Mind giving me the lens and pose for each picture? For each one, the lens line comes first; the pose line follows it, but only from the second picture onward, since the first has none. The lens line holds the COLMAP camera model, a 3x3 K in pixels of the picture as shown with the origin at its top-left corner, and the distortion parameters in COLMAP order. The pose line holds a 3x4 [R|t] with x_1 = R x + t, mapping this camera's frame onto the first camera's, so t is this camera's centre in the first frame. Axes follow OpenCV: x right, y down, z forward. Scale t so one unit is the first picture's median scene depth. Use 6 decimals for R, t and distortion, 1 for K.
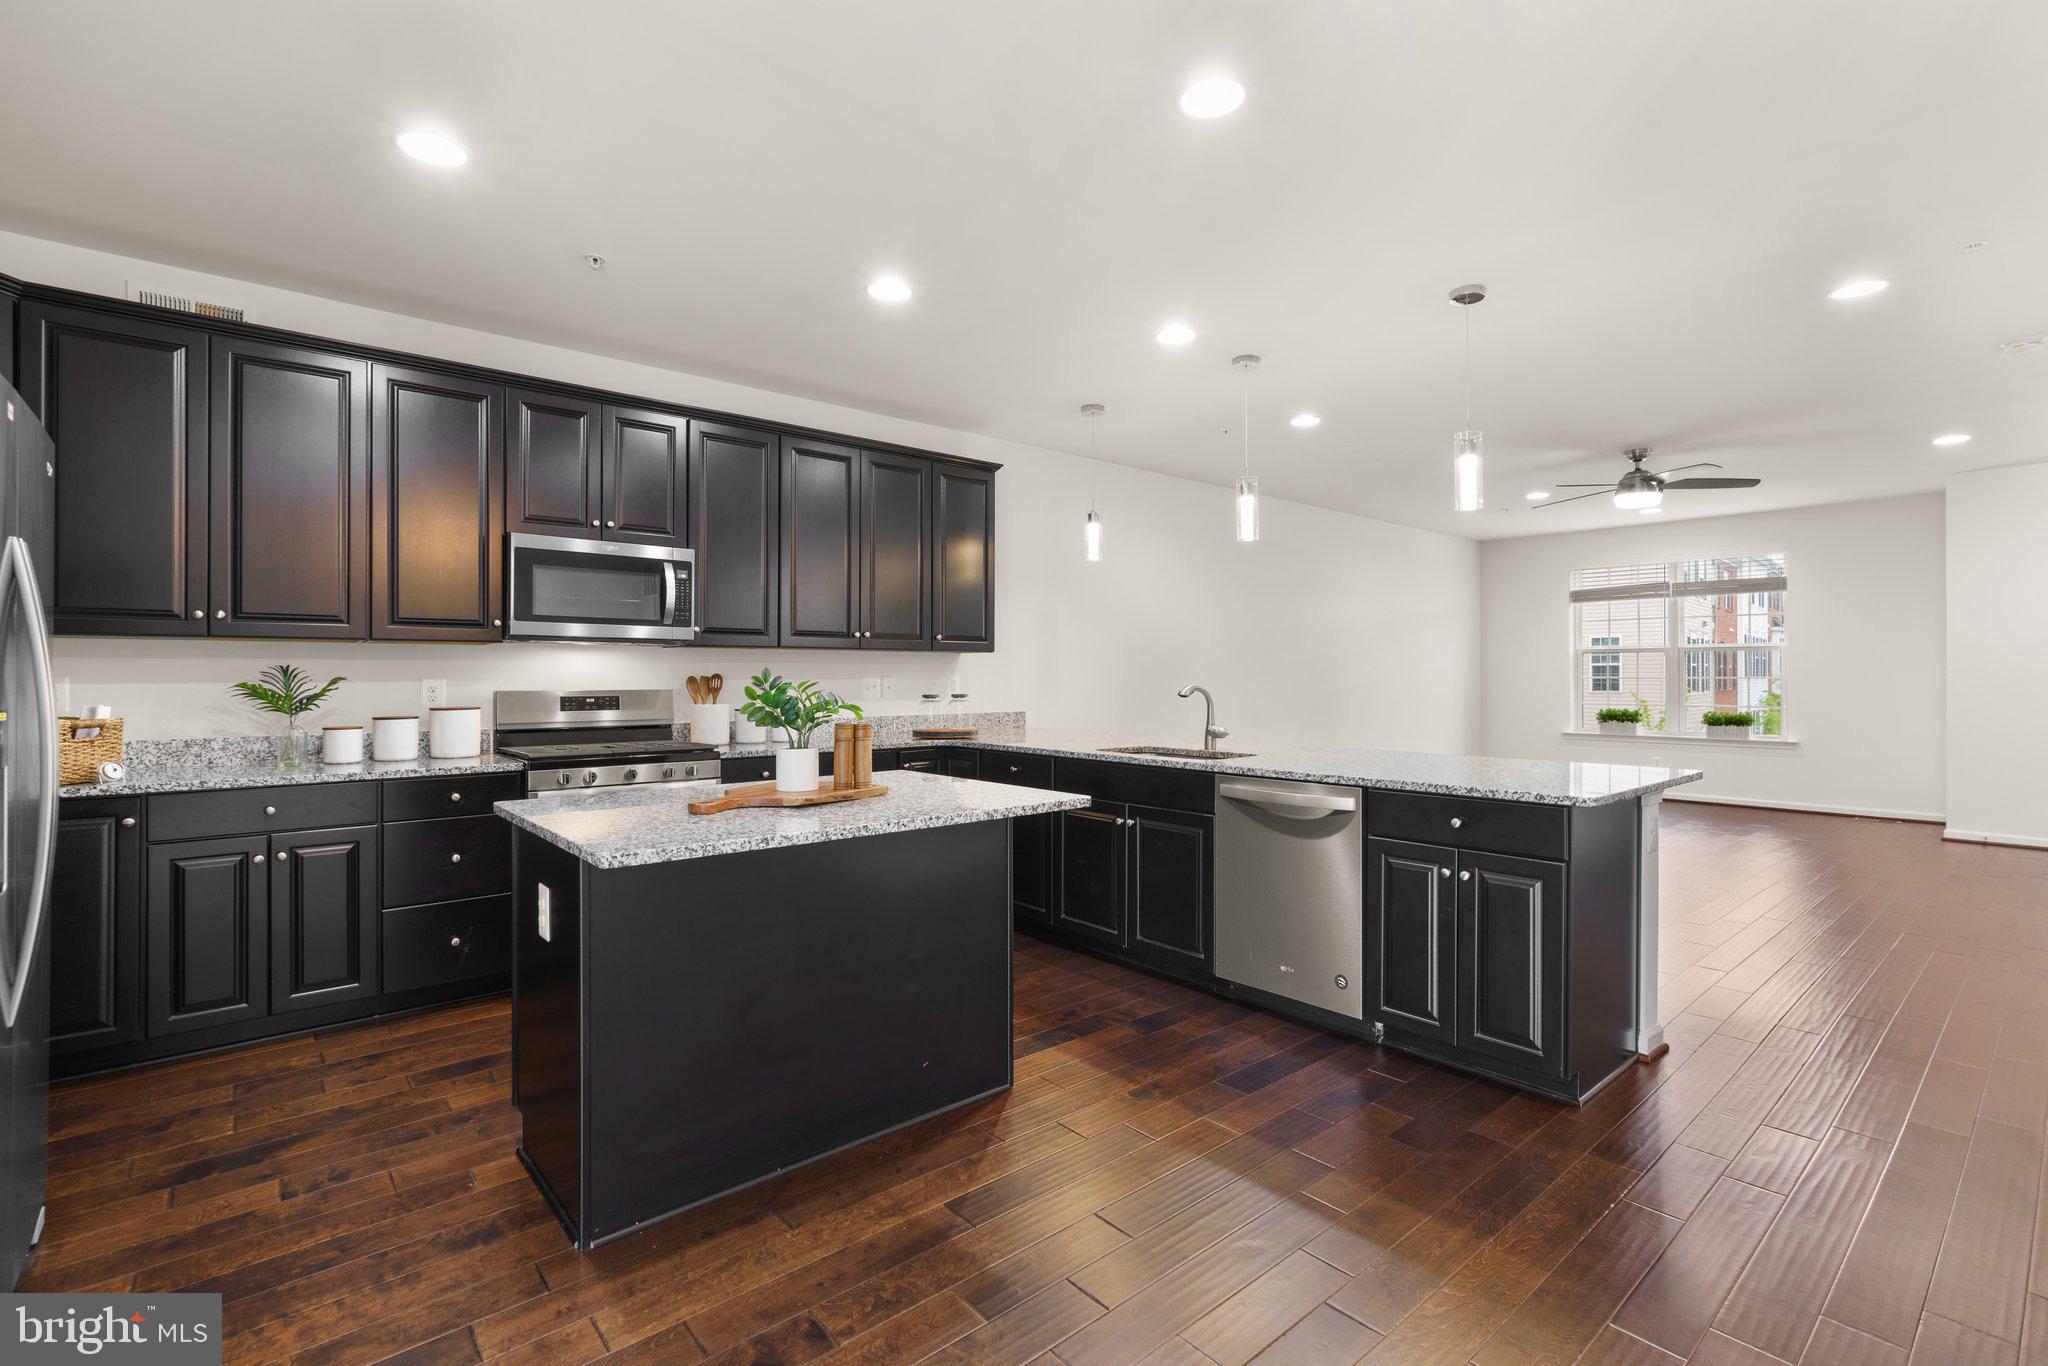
lens RADIAL K [[927.6, 0, 980.3], [0, 927.6, 665.4], [0, 0, 1]] dist [-0.000501, -0.000006]
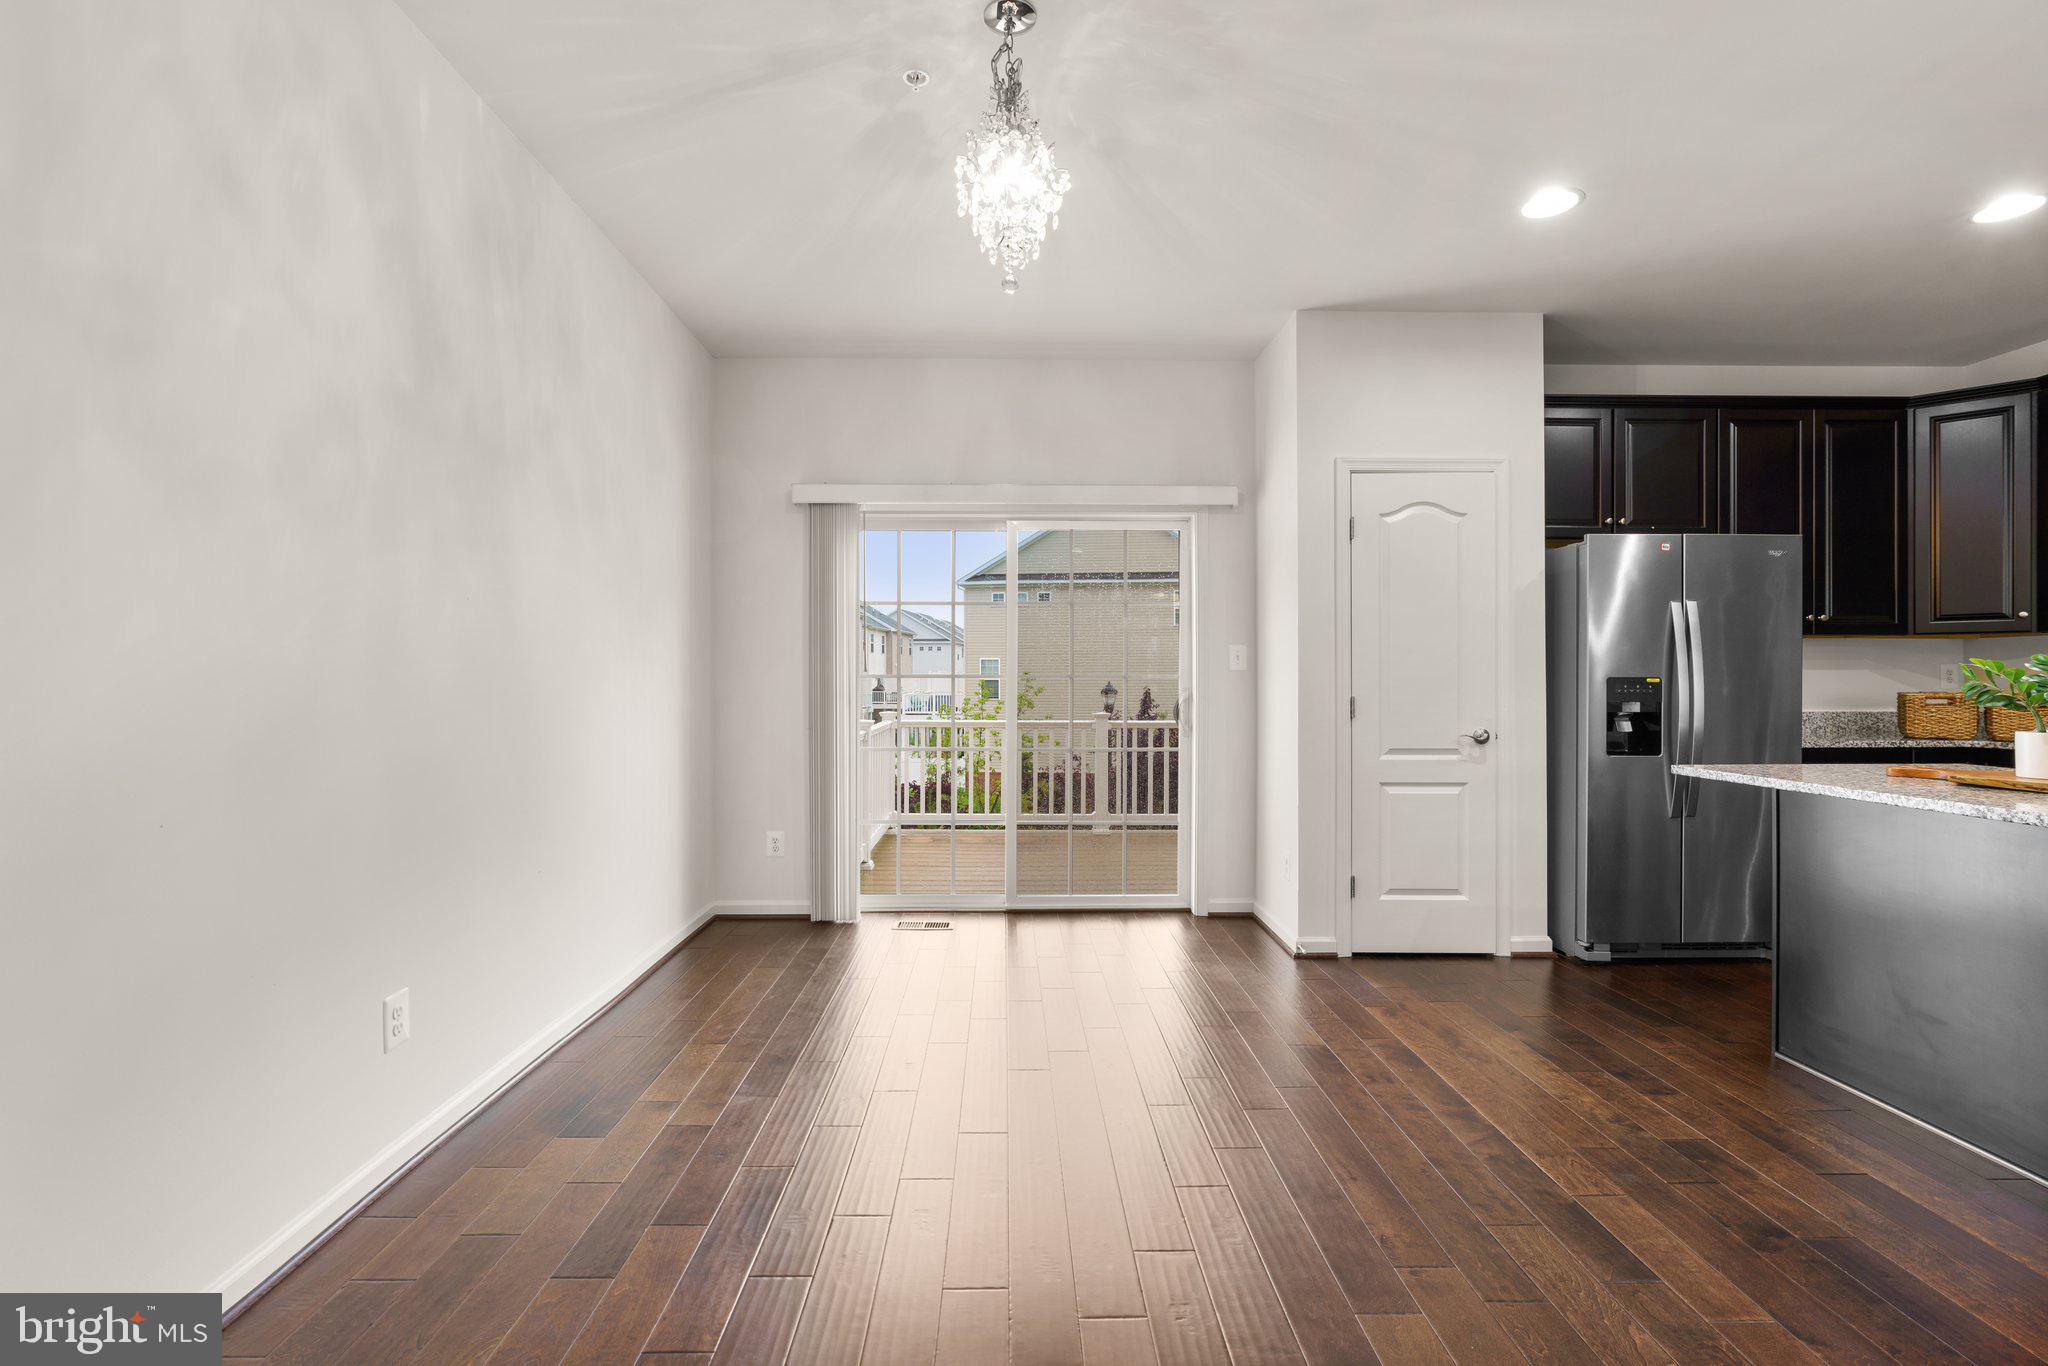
lens RADIAL K [[931.7, 0, 1024.8], [0, 931.7, 678.7], [0, 0, 1]] dist [0.001115, 0.000472]
pose [[-0.621318, 0.000181, -0.783559, 0.666538], [0.005434, 0.999977, -0.004078, 0.021707], [0.783540, -0.006792, -0.621304, 0.463750]]
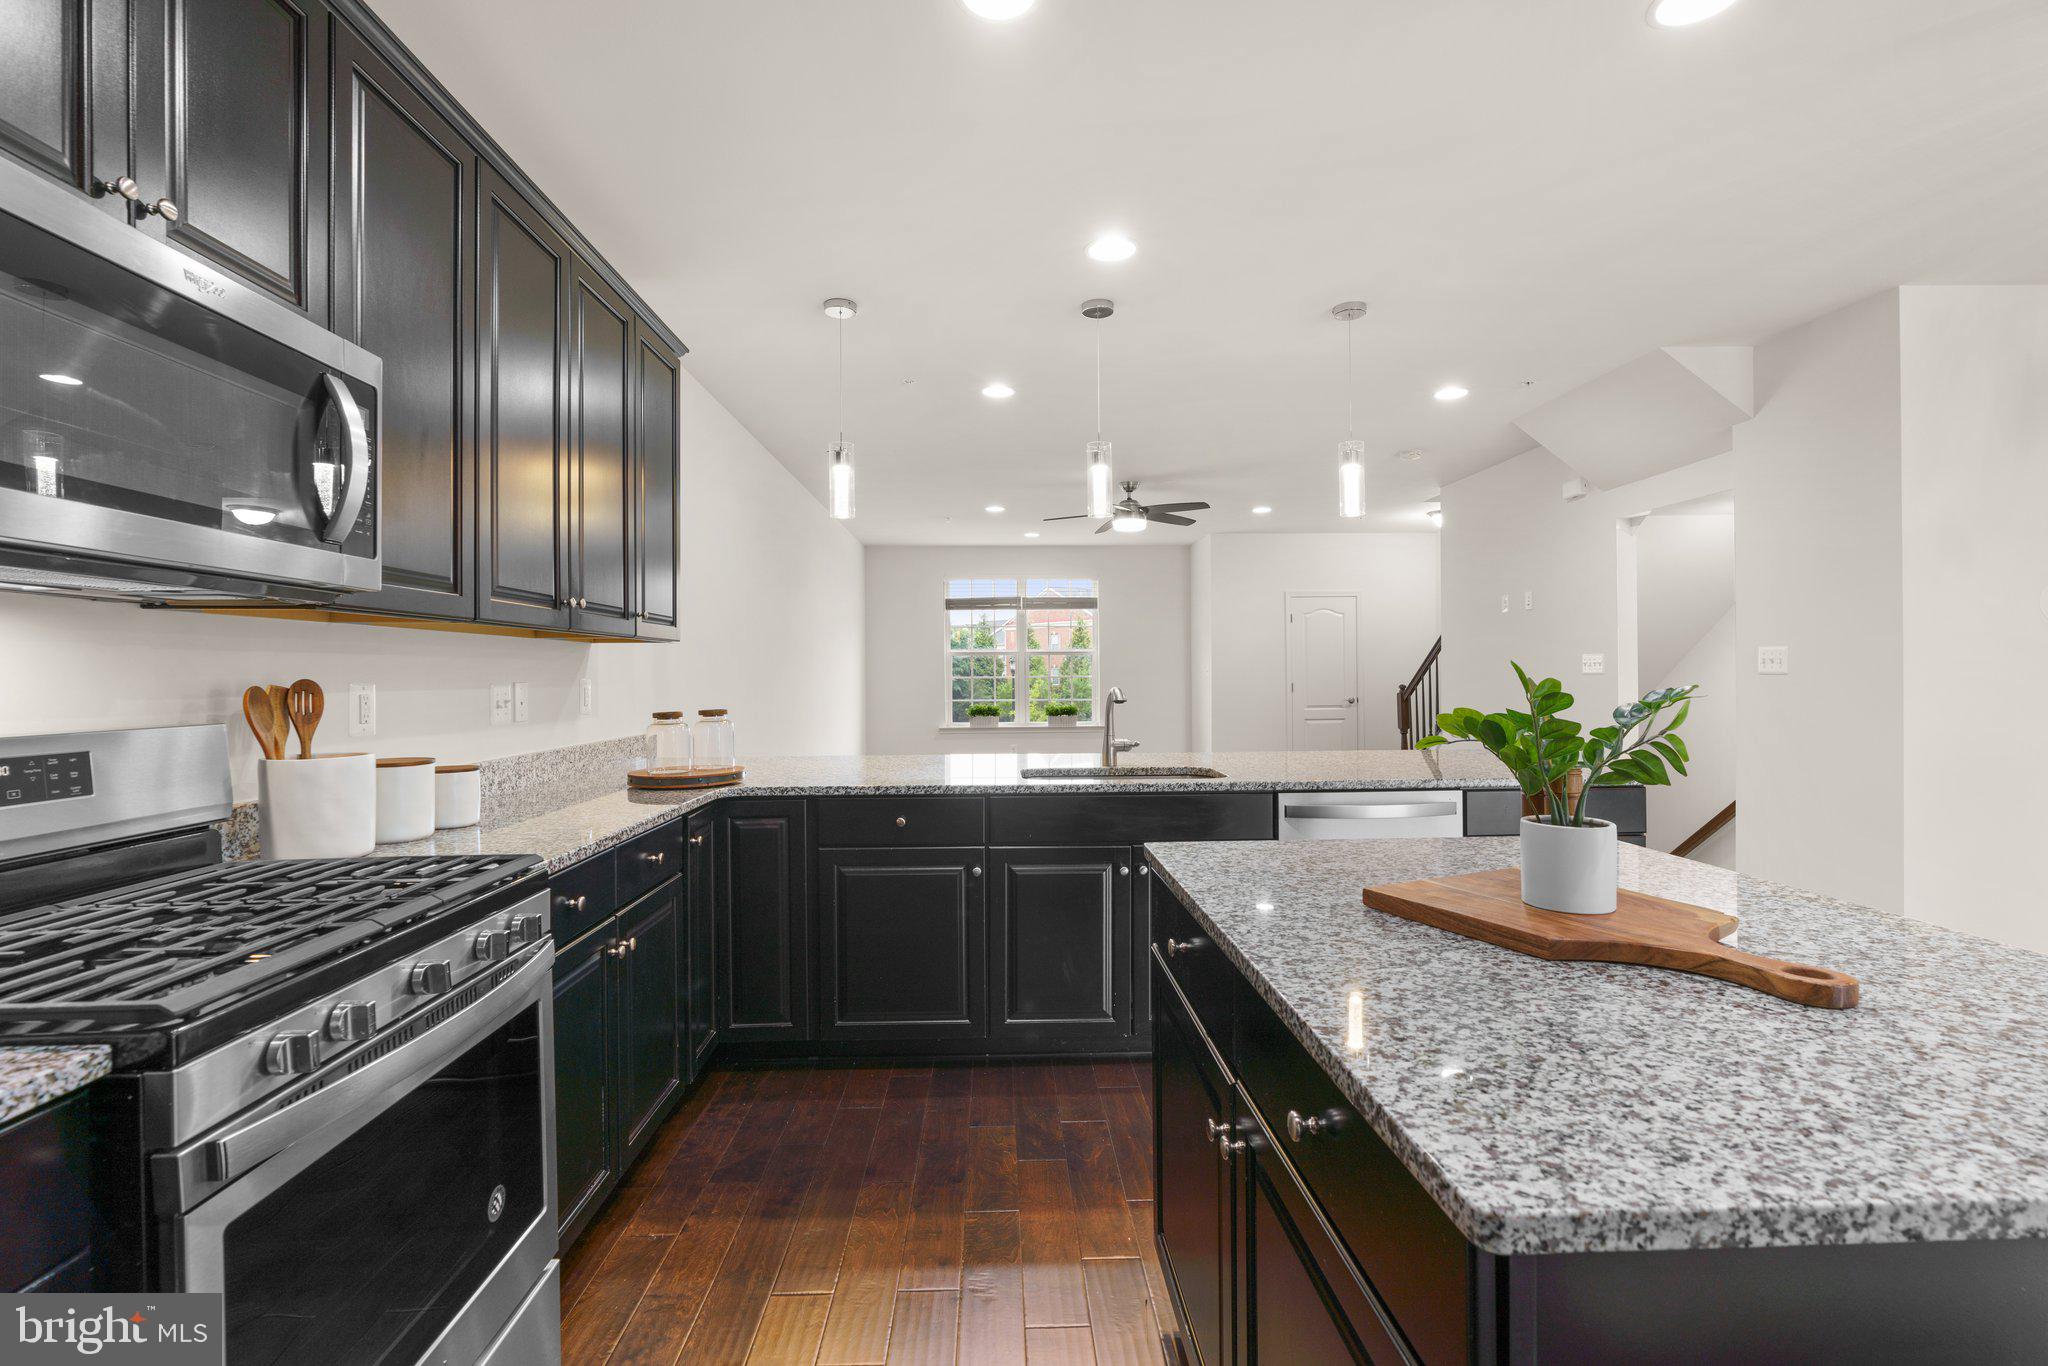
lens RADIAL K [[943.8, 0, 1032.1], [0, 943.8, 674.0], [0, 0, 1]] dist [0.001180, 0.000613]
pose [[0.600925, -0.004350, 0.799294, -0.444762], [-0.000965, 0.999981, 0.006168, 0.003919], [-0.799305, -0.004478, 0.600909, 0.530438]]
